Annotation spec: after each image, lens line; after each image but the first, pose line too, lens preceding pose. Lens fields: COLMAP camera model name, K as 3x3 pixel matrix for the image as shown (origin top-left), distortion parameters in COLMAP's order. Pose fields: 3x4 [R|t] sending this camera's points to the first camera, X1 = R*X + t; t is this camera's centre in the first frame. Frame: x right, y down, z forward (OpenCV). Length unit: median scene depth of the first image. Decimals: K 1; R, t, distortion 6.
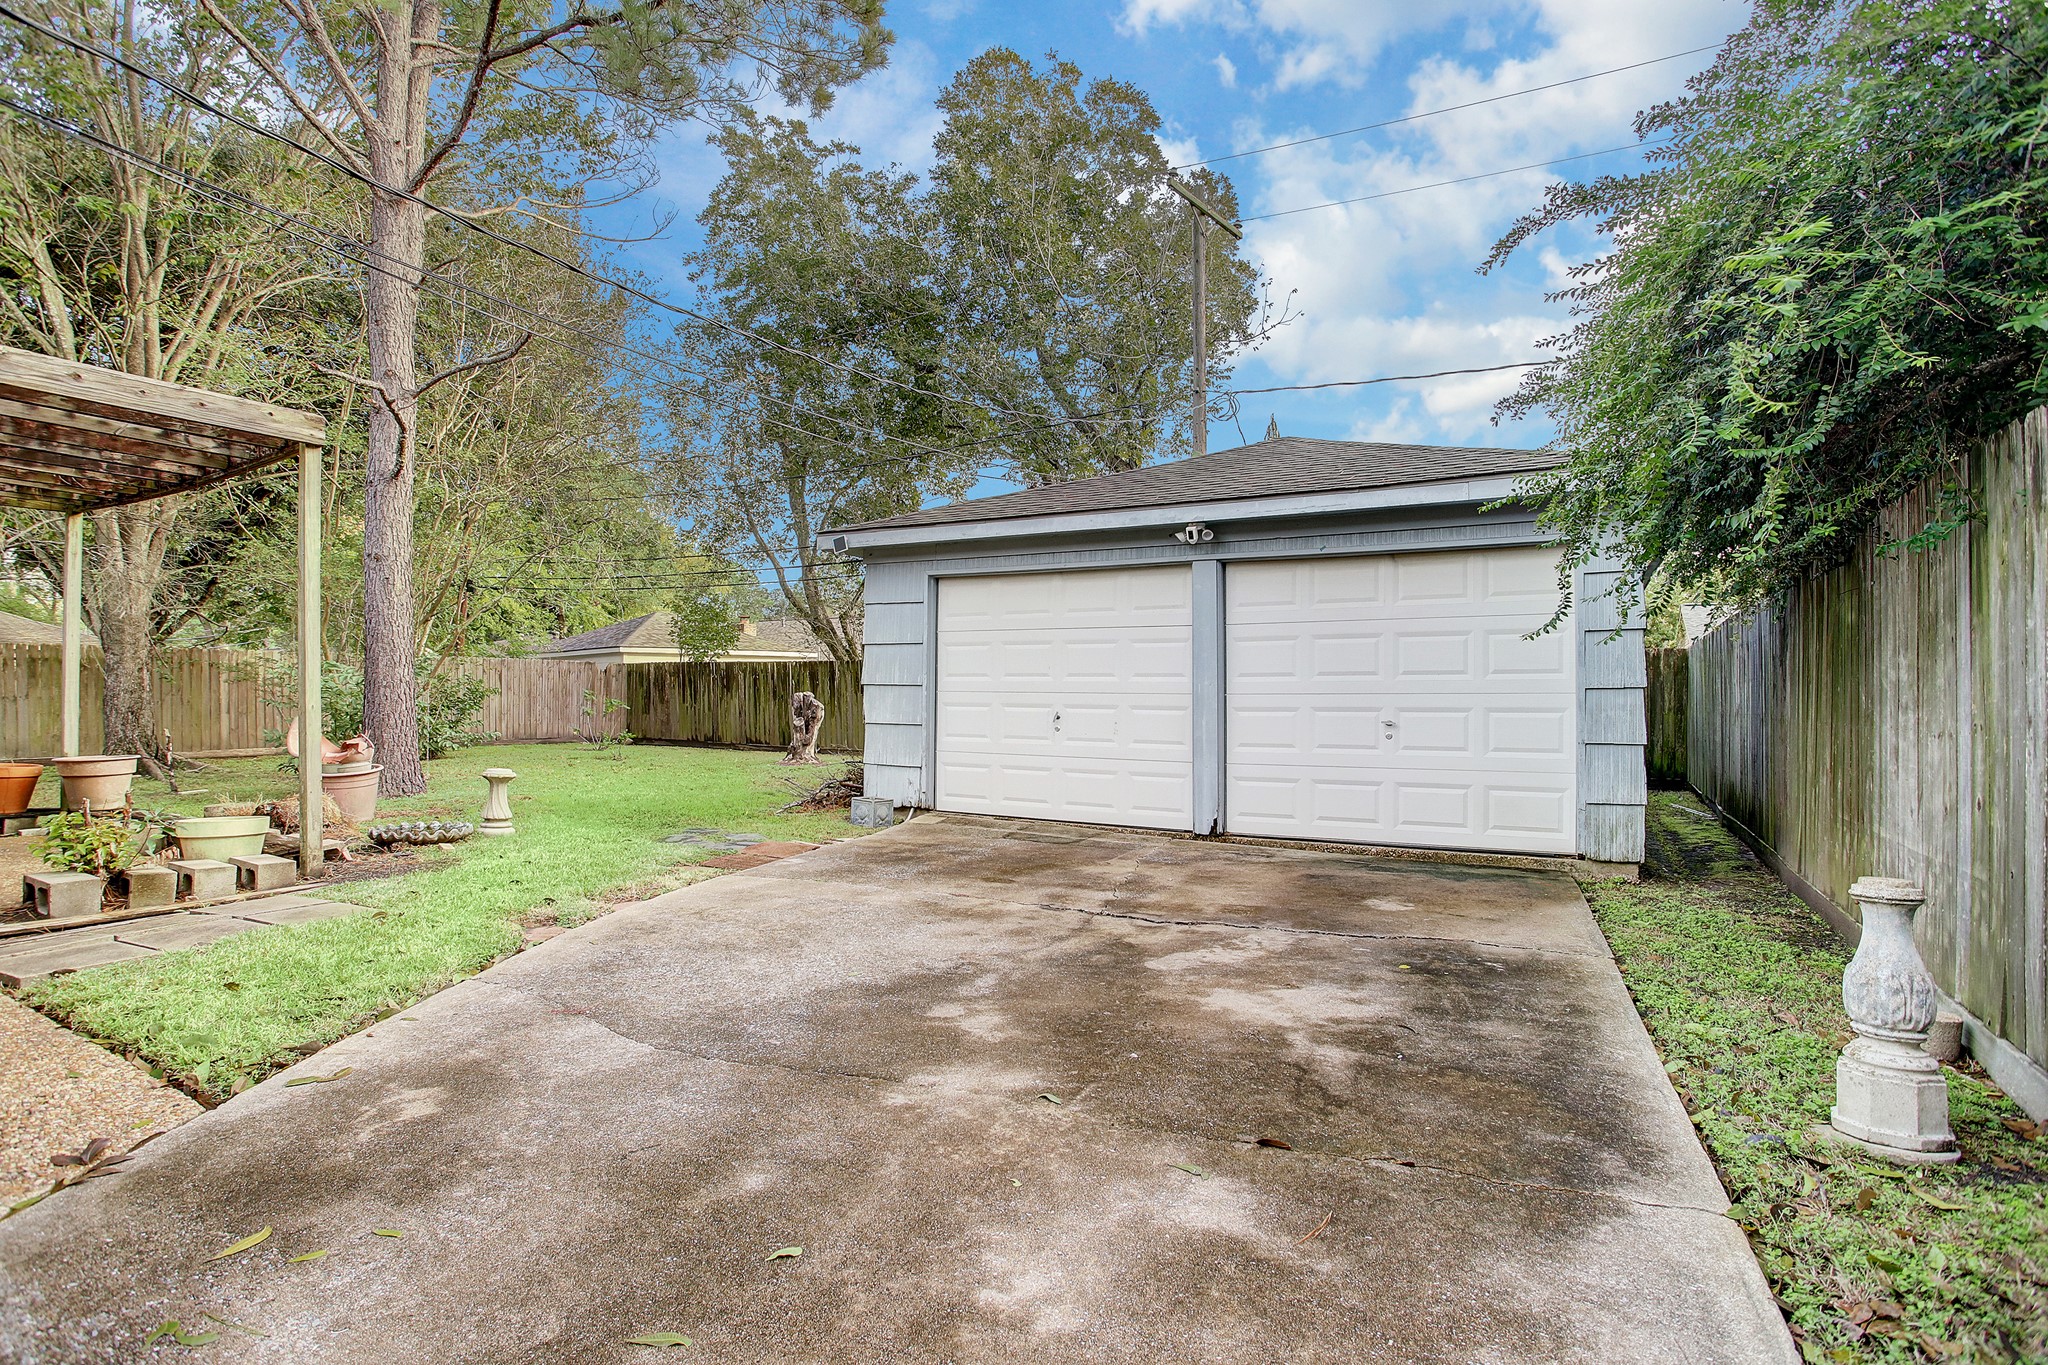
lens RADIAL K [[1133.7, 0, 1025.8], [0, 1133.7, 686.2], [0, 0, 1]] dist [-0.068318, 0.046505]
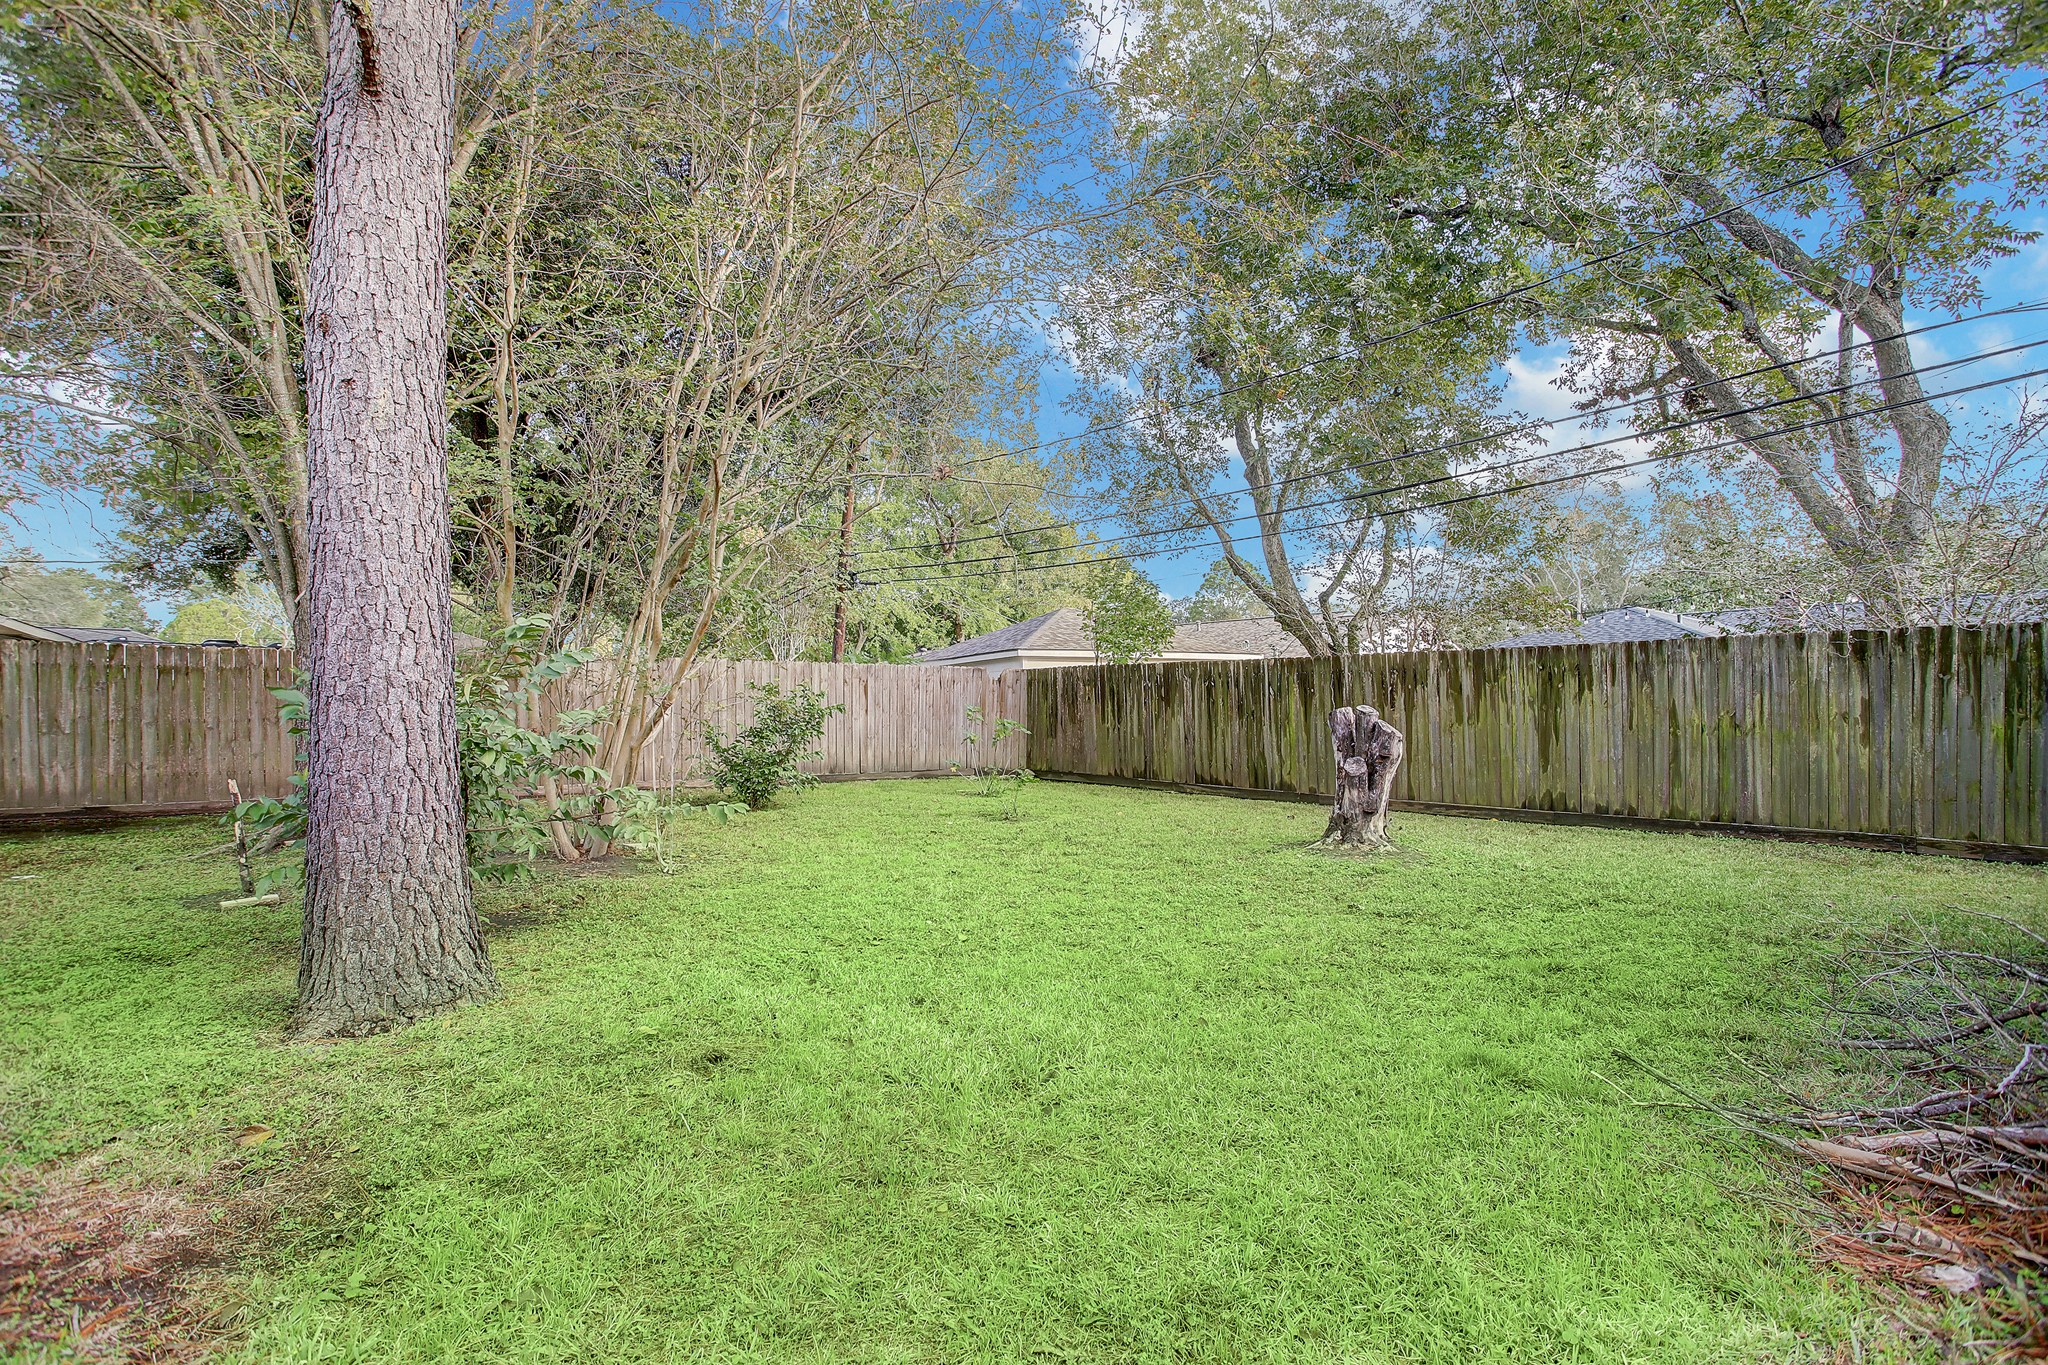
lens RADIAL K [[1133.7, 0, 1025.8], [0, 1133.7, 686.2], [0, 0, 1]] dist [-0.068318, 0.046505]
pose [[0.941409, -0.013206, -0.337007, -0.109382], [0.009238, 0.999868, -0.013377, 0.001042], [0.337139, 0.009480, 0.941407, 0.313537]]
